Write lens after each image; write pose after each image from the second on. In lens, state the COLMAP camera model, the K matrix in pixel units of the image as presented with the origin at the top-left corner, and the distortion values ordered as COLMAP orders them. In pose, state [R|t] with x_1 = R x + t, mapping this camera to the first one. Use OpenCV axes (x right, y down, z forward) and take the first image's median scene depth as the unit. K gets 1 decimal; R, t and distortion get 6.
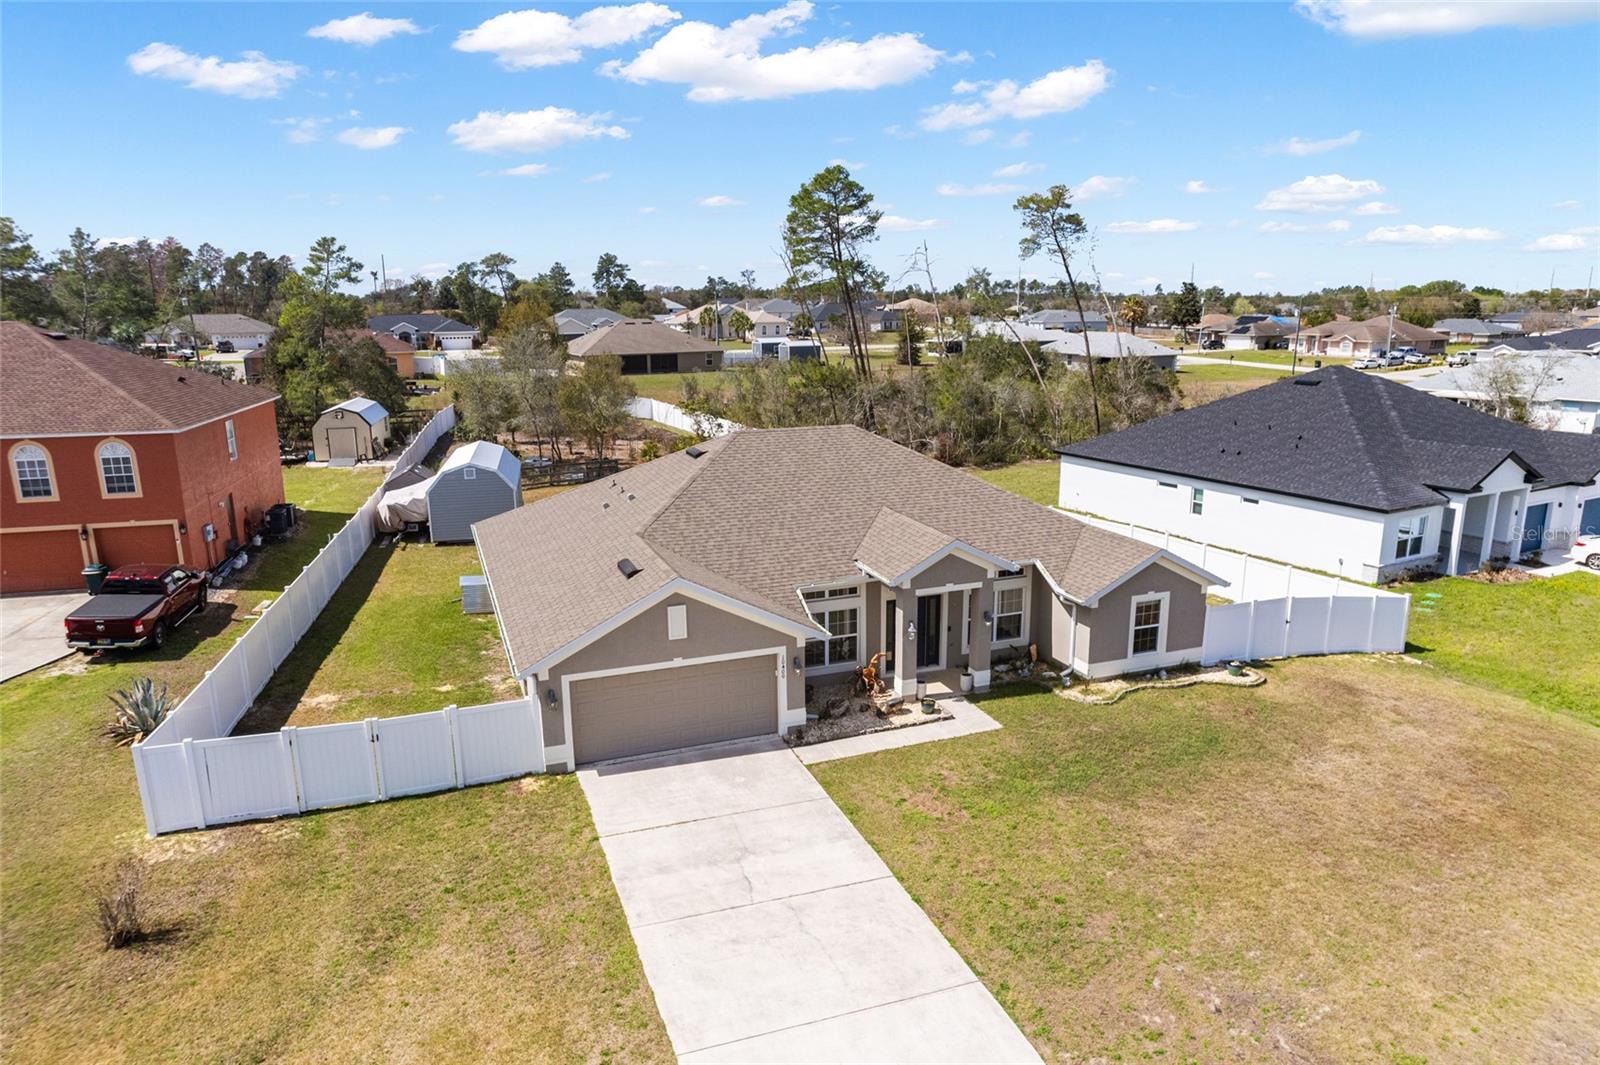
lens RADIAL K [[1022.2, 0, 805.9], [0, 1022.2, 546.6], [0, 0, 1]] dist [-0.071424, 0.072437]
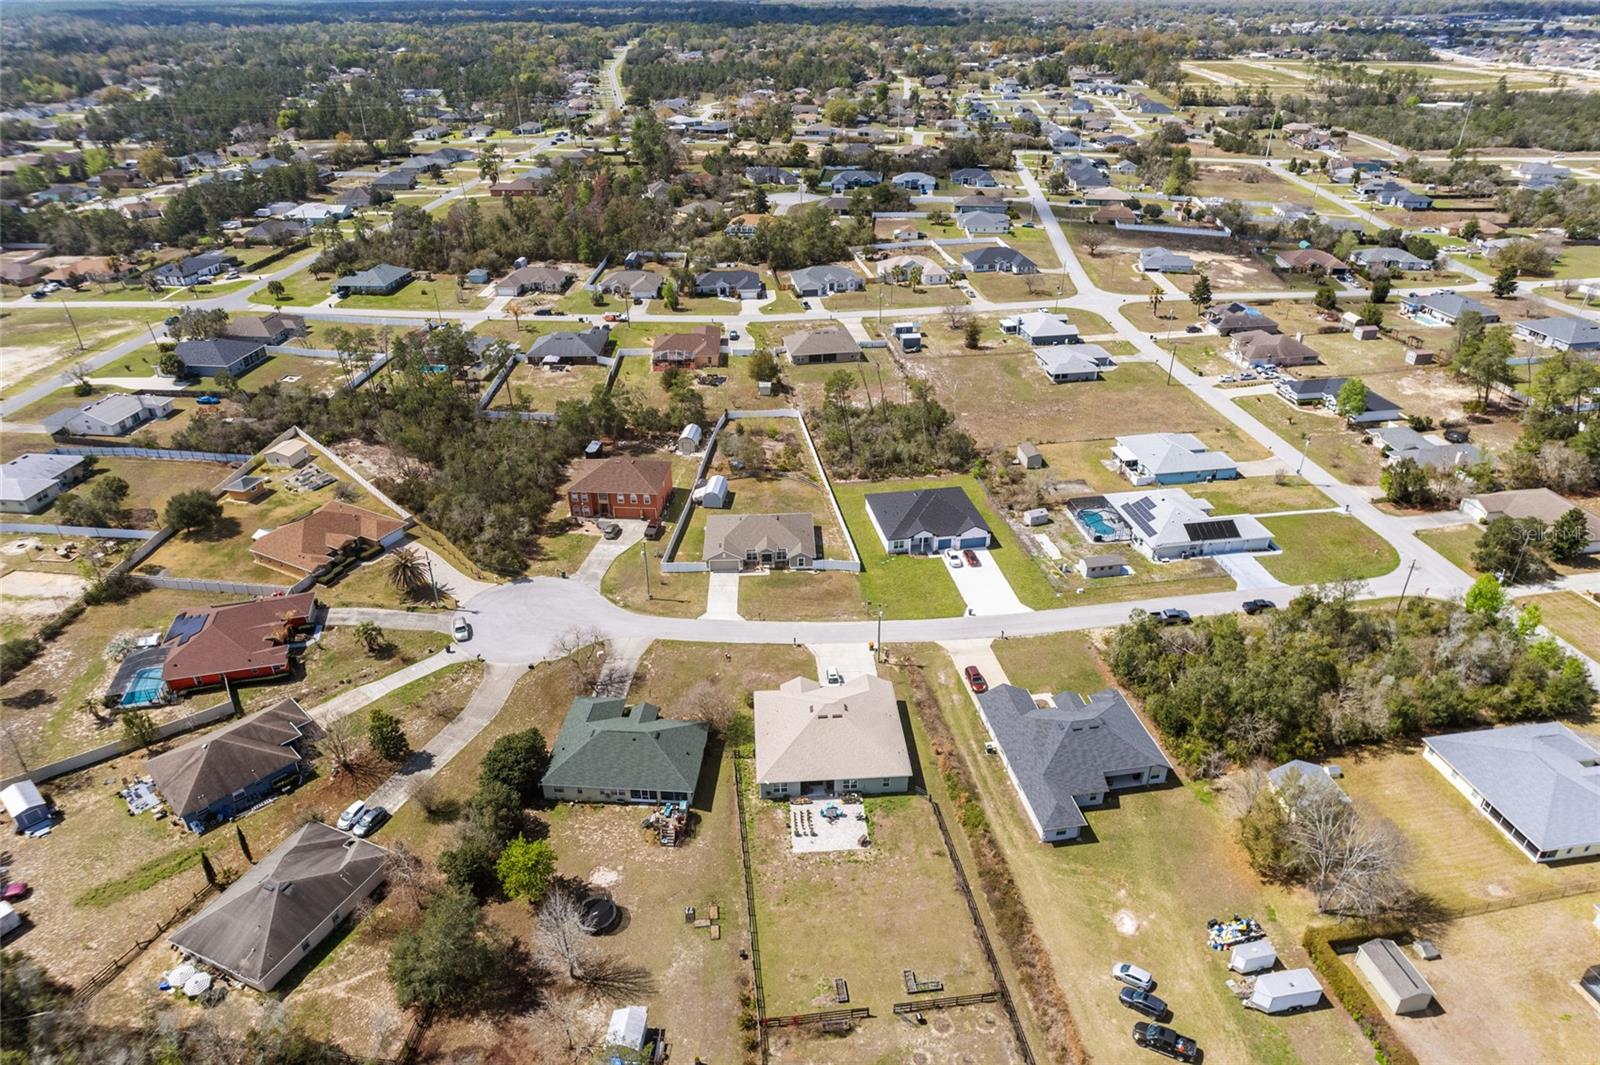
lens RADIAL K [[1025.2, 0, 805.9], [0, 1025.2, 540.6], [0, 0, 1]] dist [-0.072046, 0.073968]
pose [[0.945478, 0.159358, -0.284034, 2.180597], [-0.076432, 0.956328, 0.282126, -1.868817], [0.316589, -0.245034, 0.916368, -4.840221]]
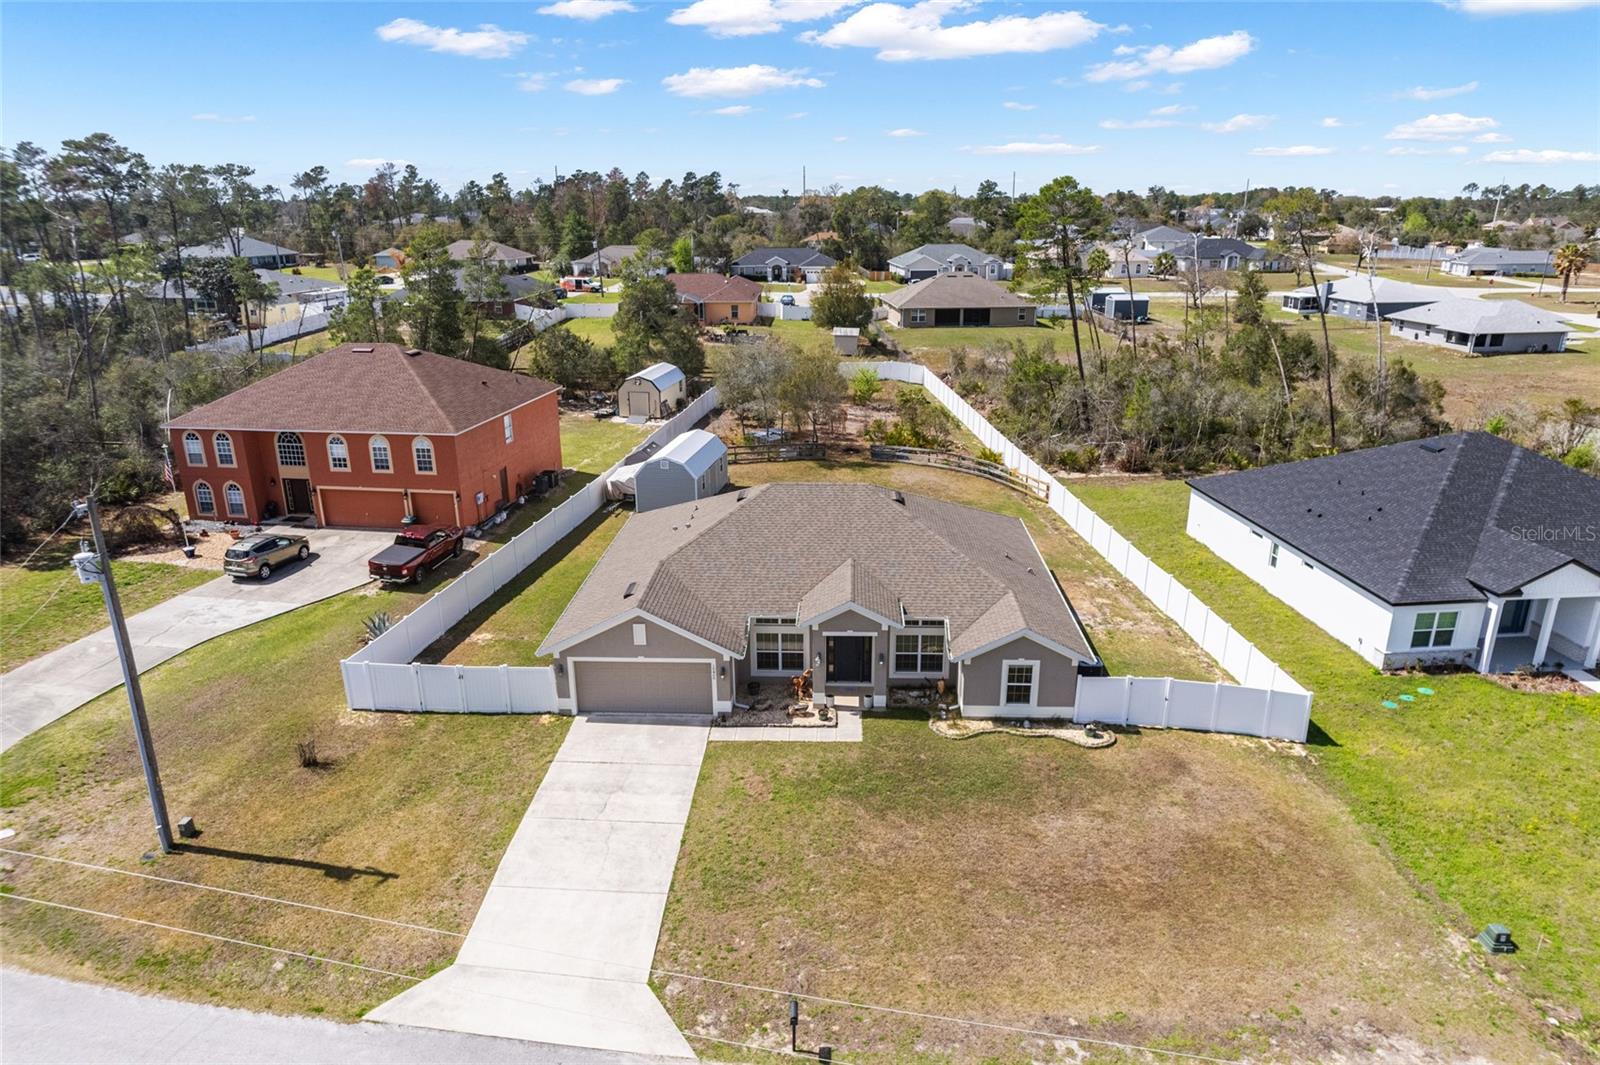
lens RADIAL K [[1022.2, 0, 805.9], [0, 1022.2, 546.6], [0, 0, 1]] dist [-0.071424, 0.072437]
pose [[0.918800, 0.130252, -0.372613, 0.553130], [-0.094284, 0.989082, 0.113259, -0.213096], [0.383297, -0.068931, 0.921049, -0.259322]]
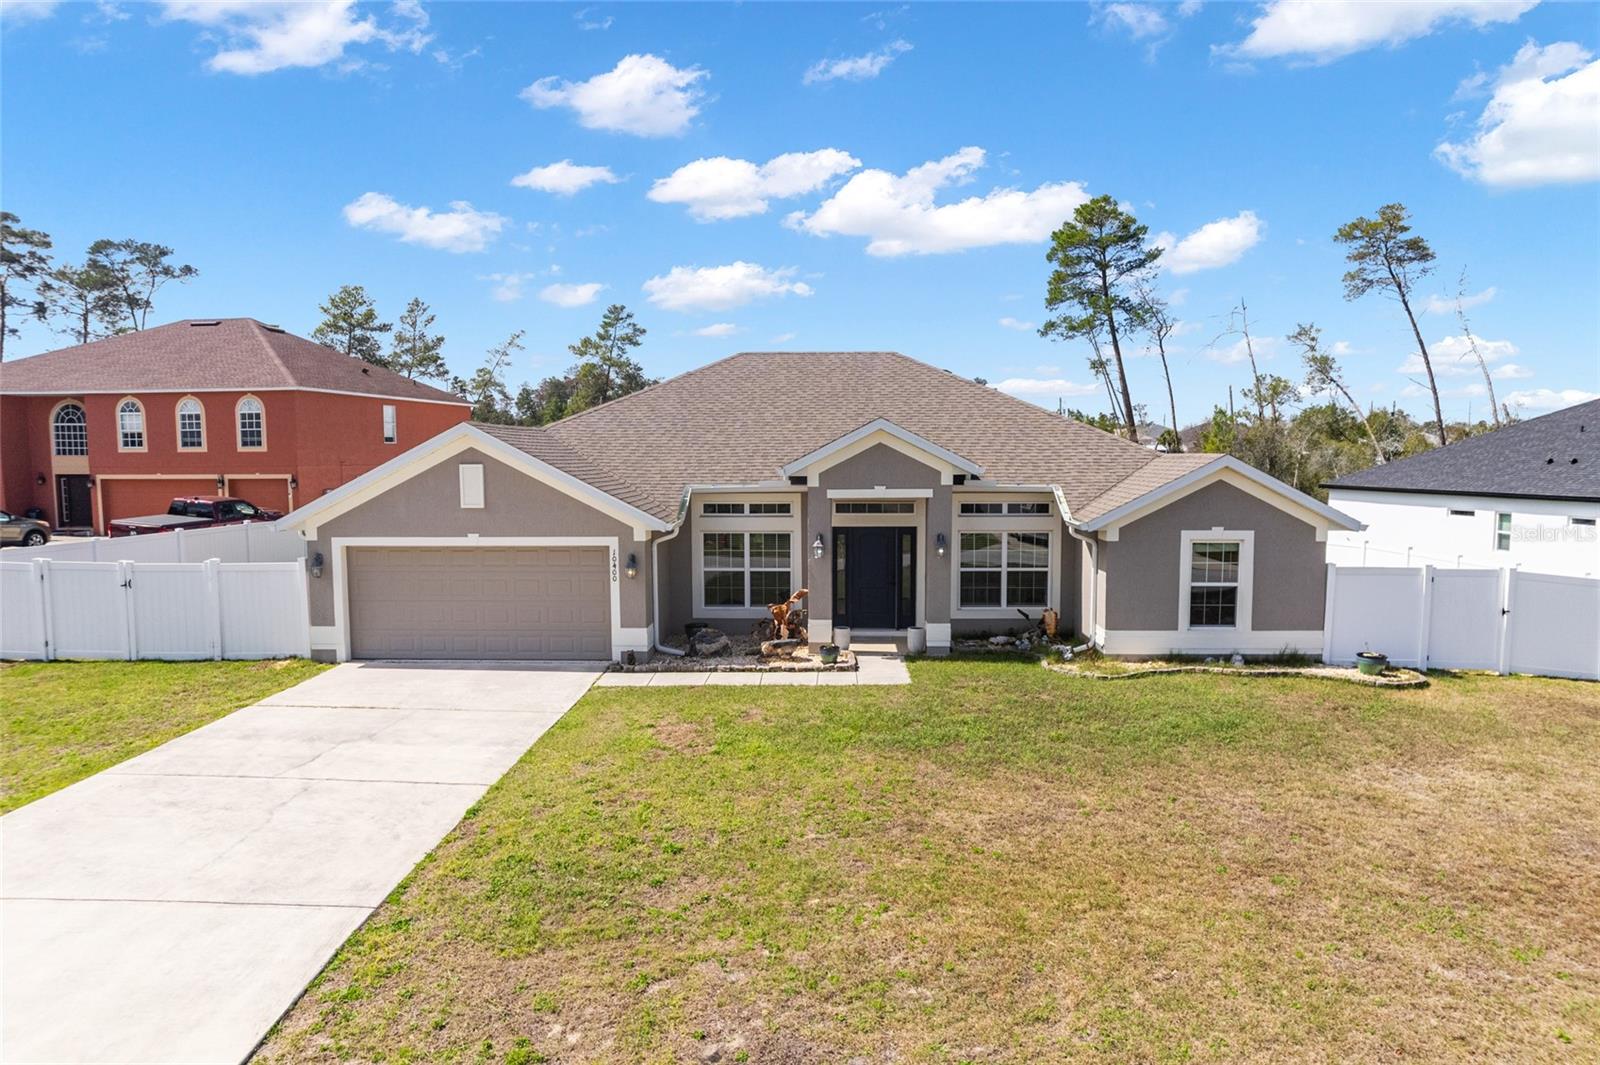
lens RADIAL K [[1024.0, 0, 806.2], [0, 1024.0, 546.0], [0, 0, 1]] dist [-0.082693, 0.087646]
pose [[0.923376, 0.039845, -0.381823, 0.348898], [-0.094358, 0.987644, -0.125124, 0.163012], [0.372119, 0.151565, 0.915727, 0.320739]]
